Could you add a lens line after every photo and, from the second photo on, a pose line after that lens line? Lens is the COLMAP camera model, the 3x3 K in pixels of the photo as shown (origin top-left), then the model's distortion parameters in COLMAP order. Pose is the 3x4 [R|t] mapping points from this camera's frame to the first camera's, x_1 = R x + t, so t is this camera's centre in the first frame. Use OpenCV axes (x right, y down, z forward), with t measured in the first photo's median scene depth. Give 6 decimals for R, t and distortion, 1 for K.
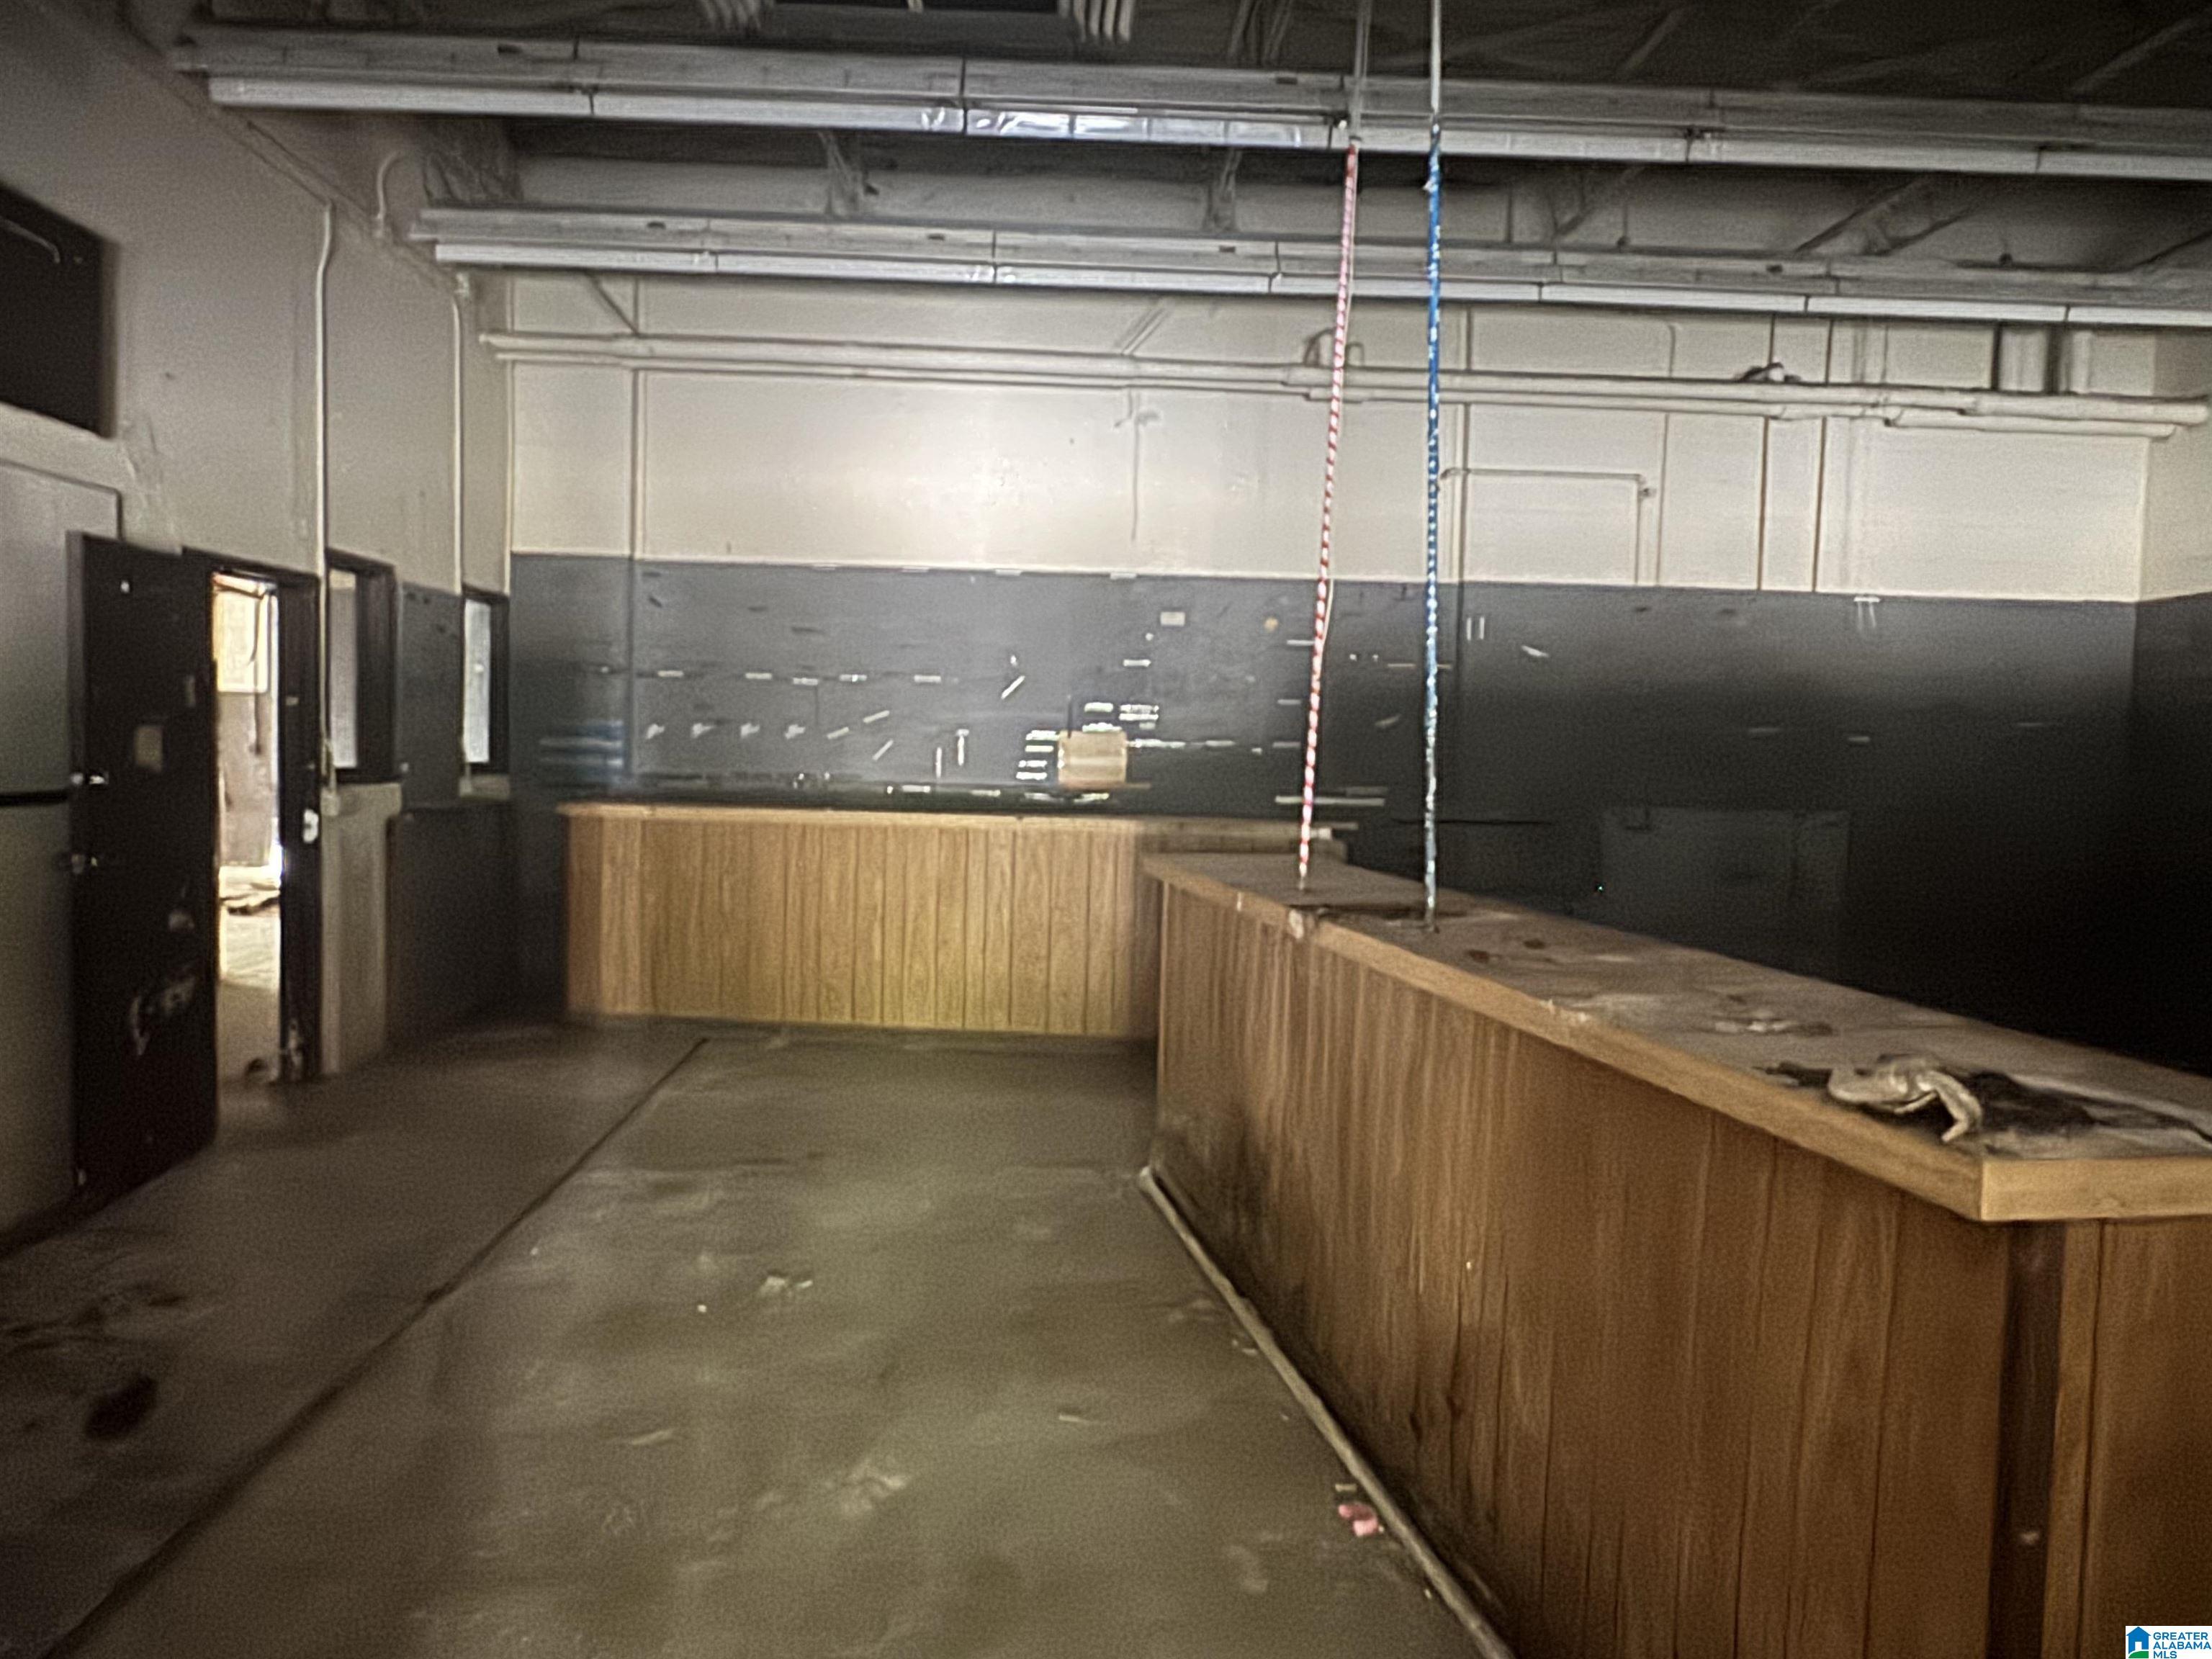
lens RADIAL K [[1562.3, 0, 1100.9], [0, 1562.3, 829.1], [0, 0, 1]] dist [-0.002825, -0.002818]
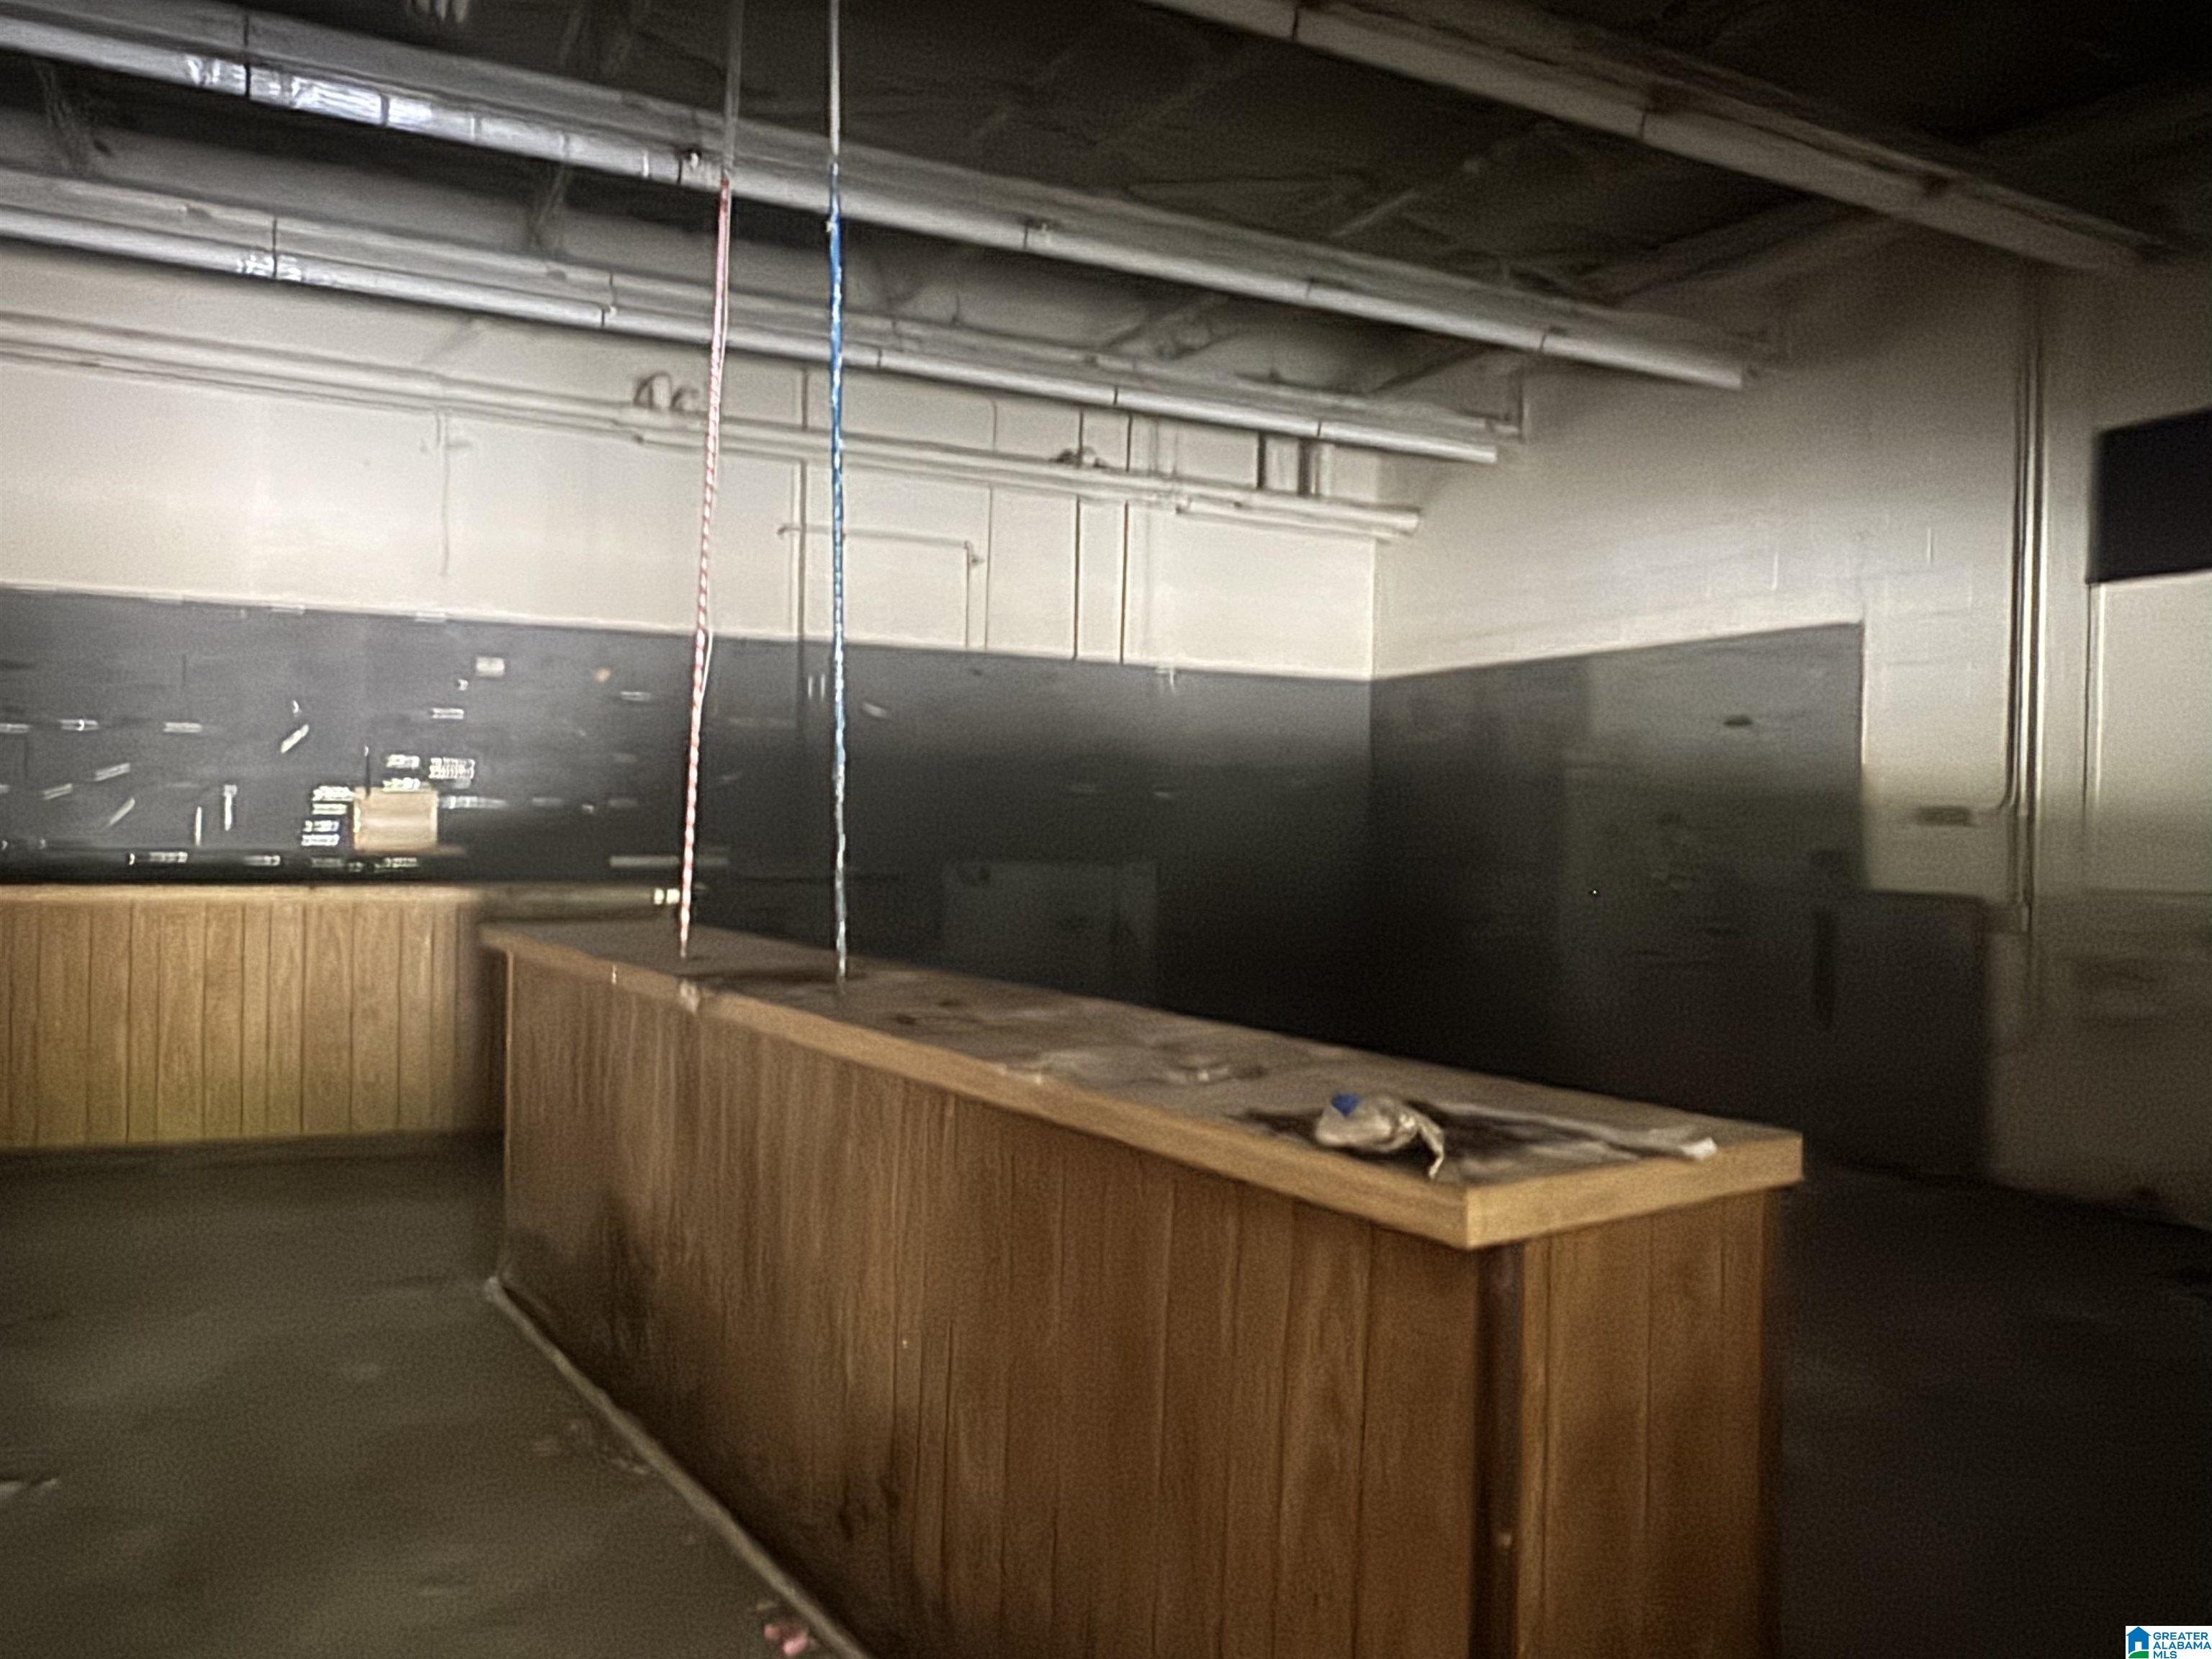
lens RADIAL K [[1567.7, 0, 1097.8], [0, 1567.7, 832.8], [0, 0, 1]] dist [-0.002956, 0.002820]
pose [[0.908151, -0.011851, 0.418474, -0.019843], [0.026370, 0.999234, -0.028929, -0.001194], [-0.417811, 0.037307, 0.907768, 0.024383]]
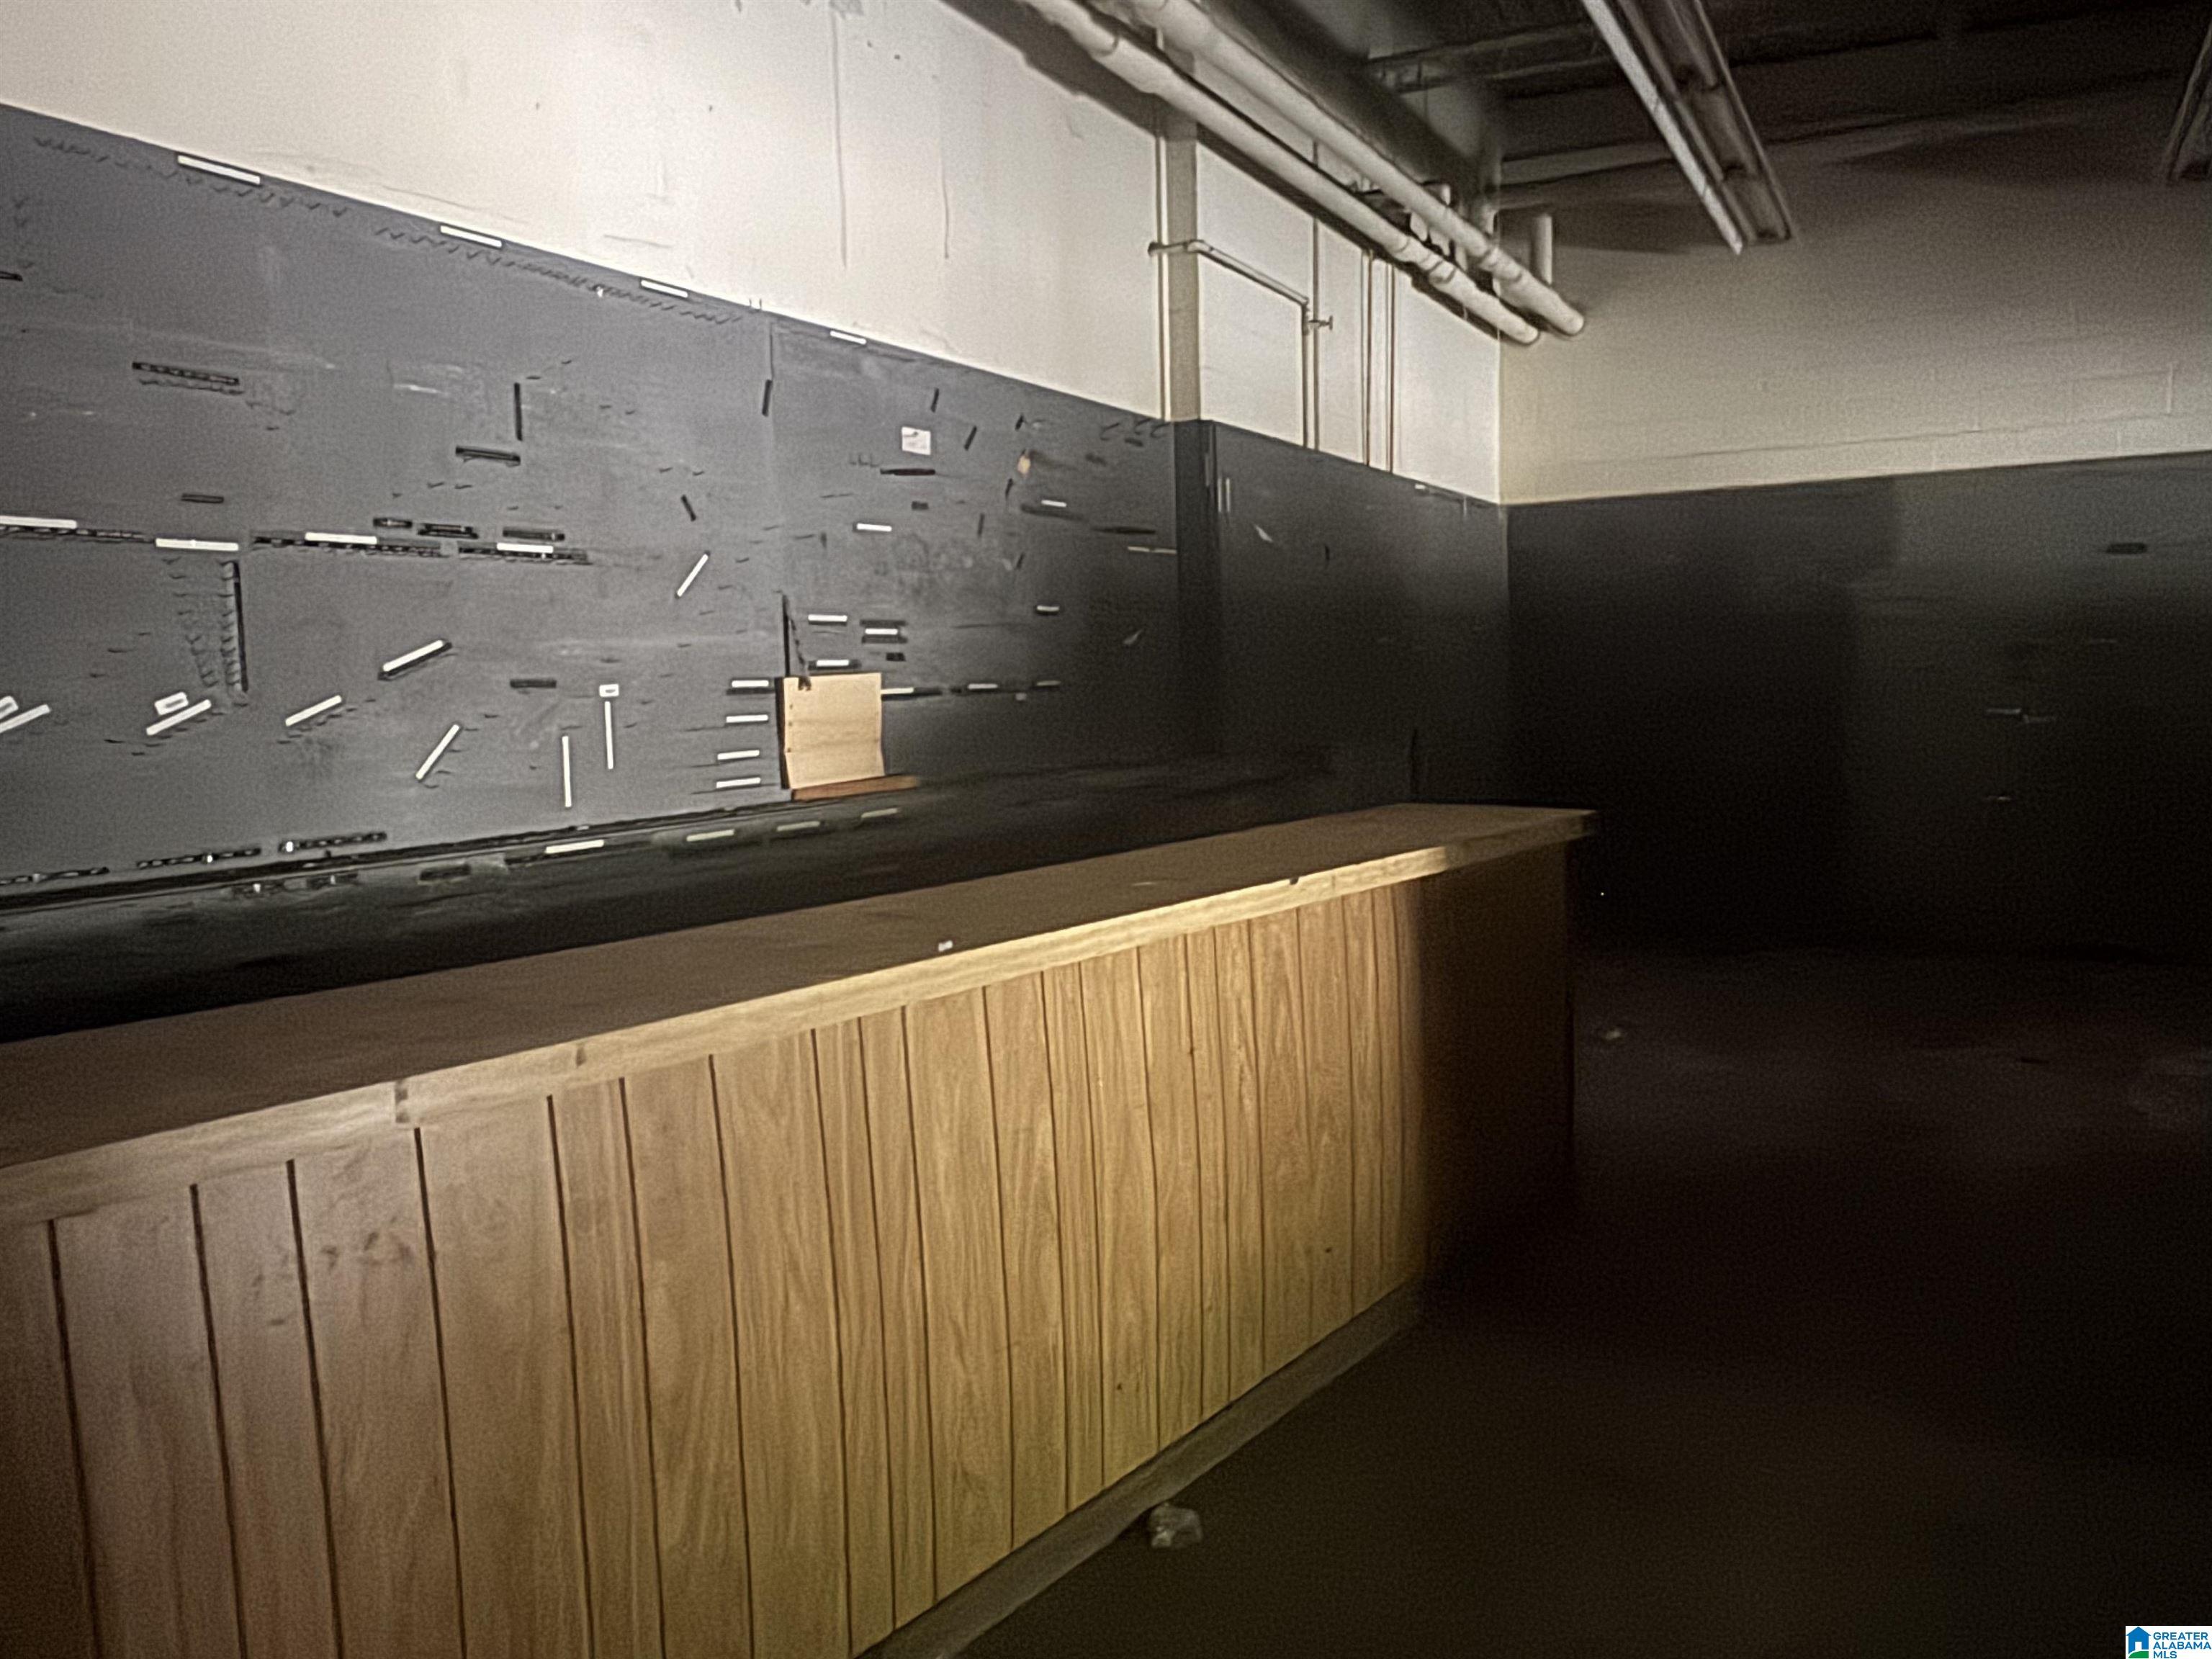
lens RADIAL K [[1628.8, 0, 1106.4], [0, 1628.8, 829.6], [0, 0, 1]] dist [-0.005454, -0.001785]
pose [[0.505881, -0.120496, 0.854146, -0.443144], [0.085063, 0.992338, 0.089611, -0.062682], [-0.858399, 0.027324, 0.512255, 0.811606]]
